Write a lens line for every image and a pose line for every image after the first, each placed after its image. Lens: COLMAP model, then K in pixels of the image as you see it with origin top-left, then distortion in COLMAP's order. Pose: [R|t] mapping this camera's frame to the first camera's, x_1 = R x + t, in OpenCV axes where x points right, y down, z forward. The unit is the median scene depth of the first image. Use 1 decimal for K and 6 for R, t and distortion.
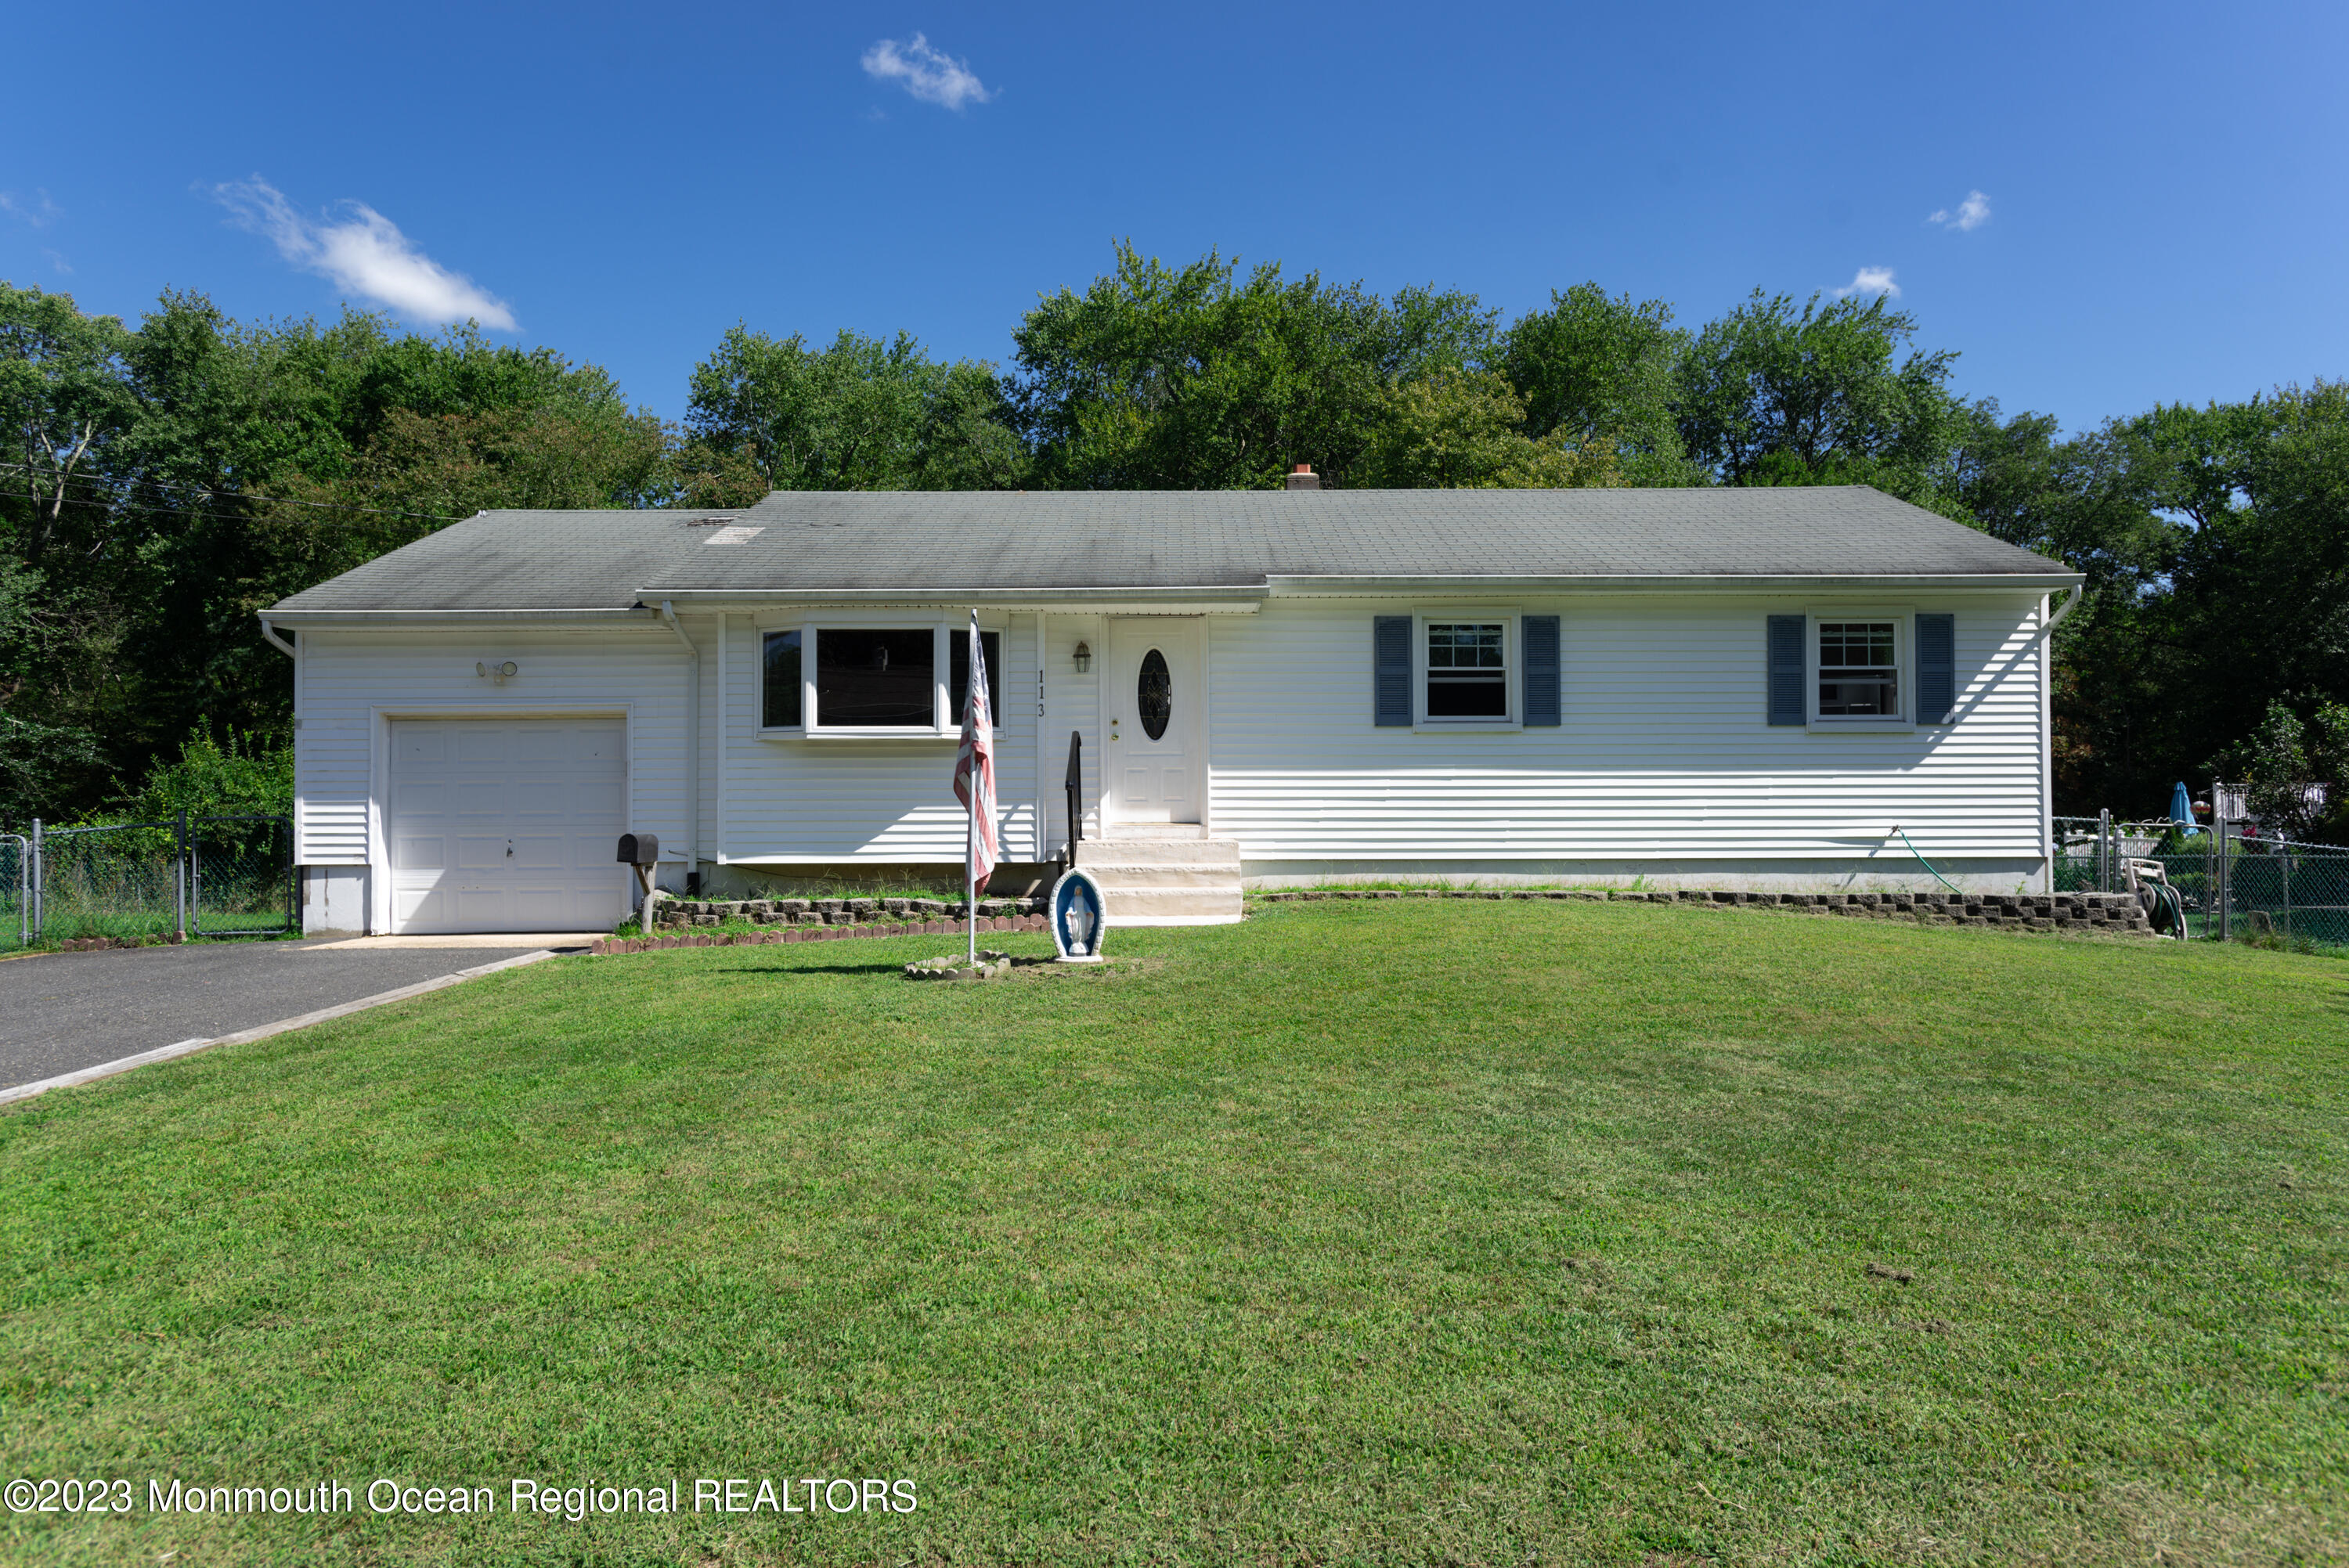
lens RADIAL K [[1490.2, 0, 1175.3], [0, 1490.2, 801.2], [0, 0, 1]] dist [0.018107, 0.001080]
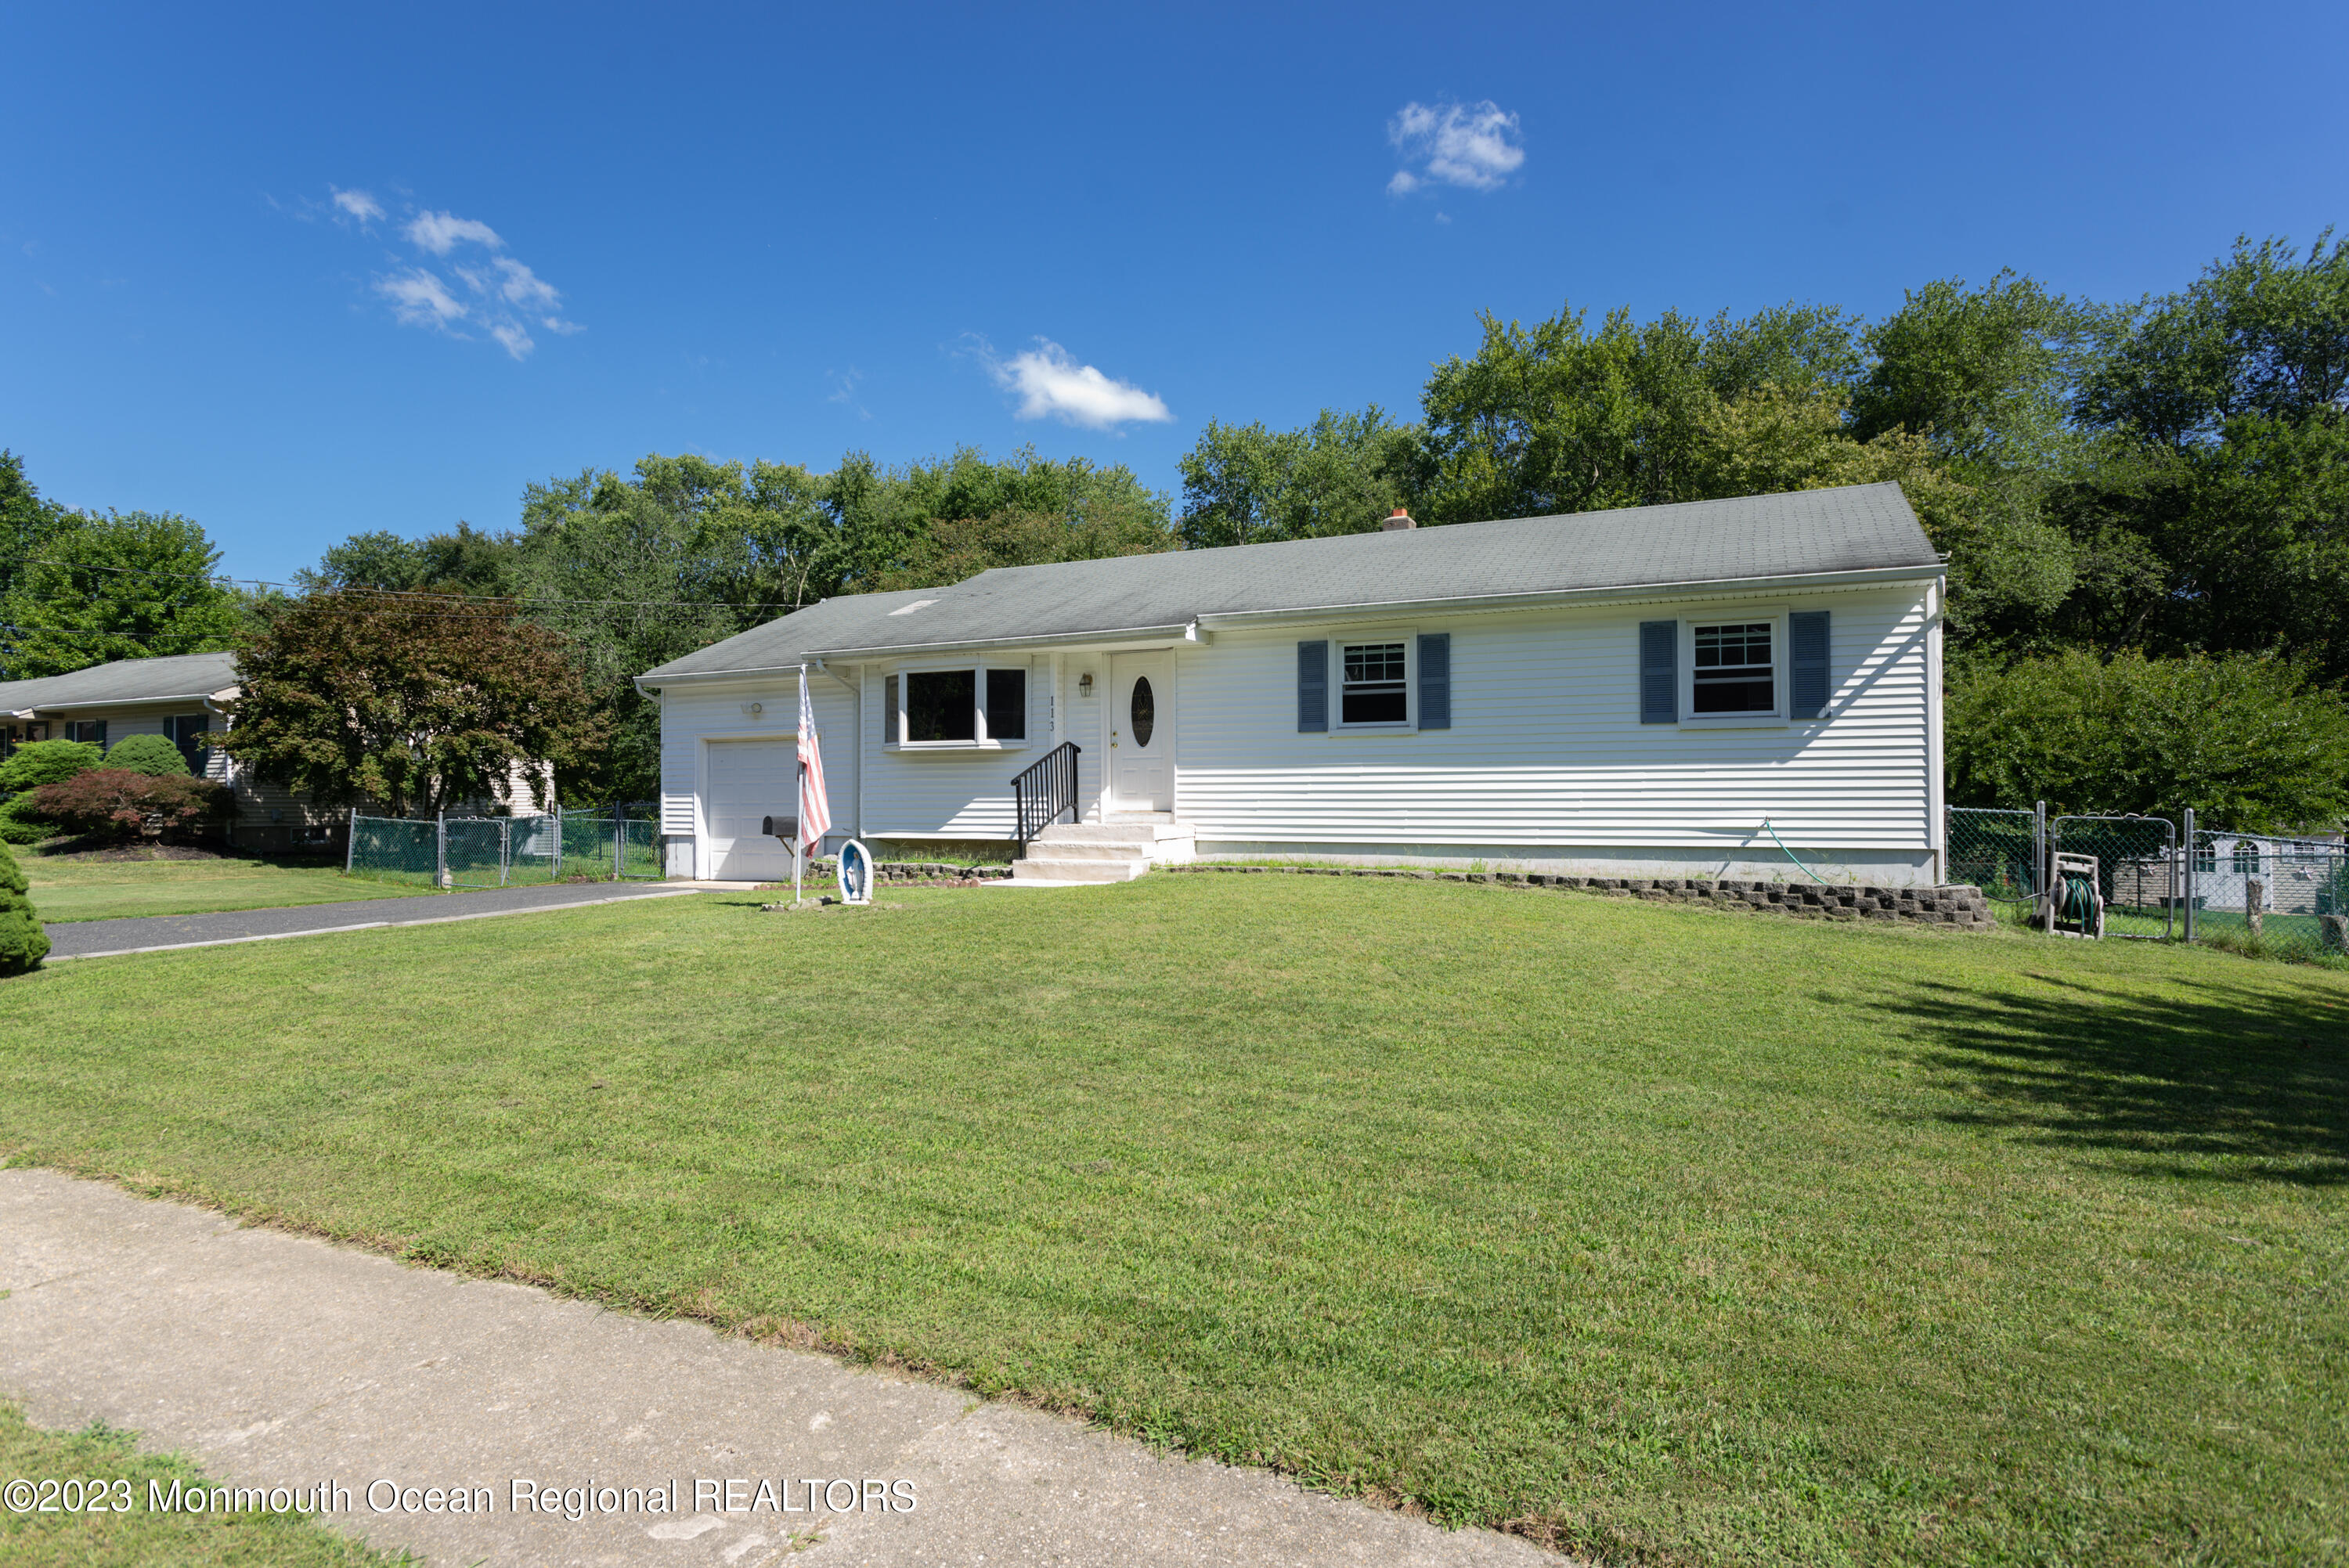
lens RADIAL K [[1289.0, 0, 1172.9], [0, 1289.0, 774.7], [0, 0, 1]] dist [-0.003042, 0.006789]
pose [[0.897858, -0.007474, -0.440222, 0.503113], [0.000295, 0.999866, -0.016375, 0.001529], [0.440285, 0.014573, 0.897740, 0.010084]]
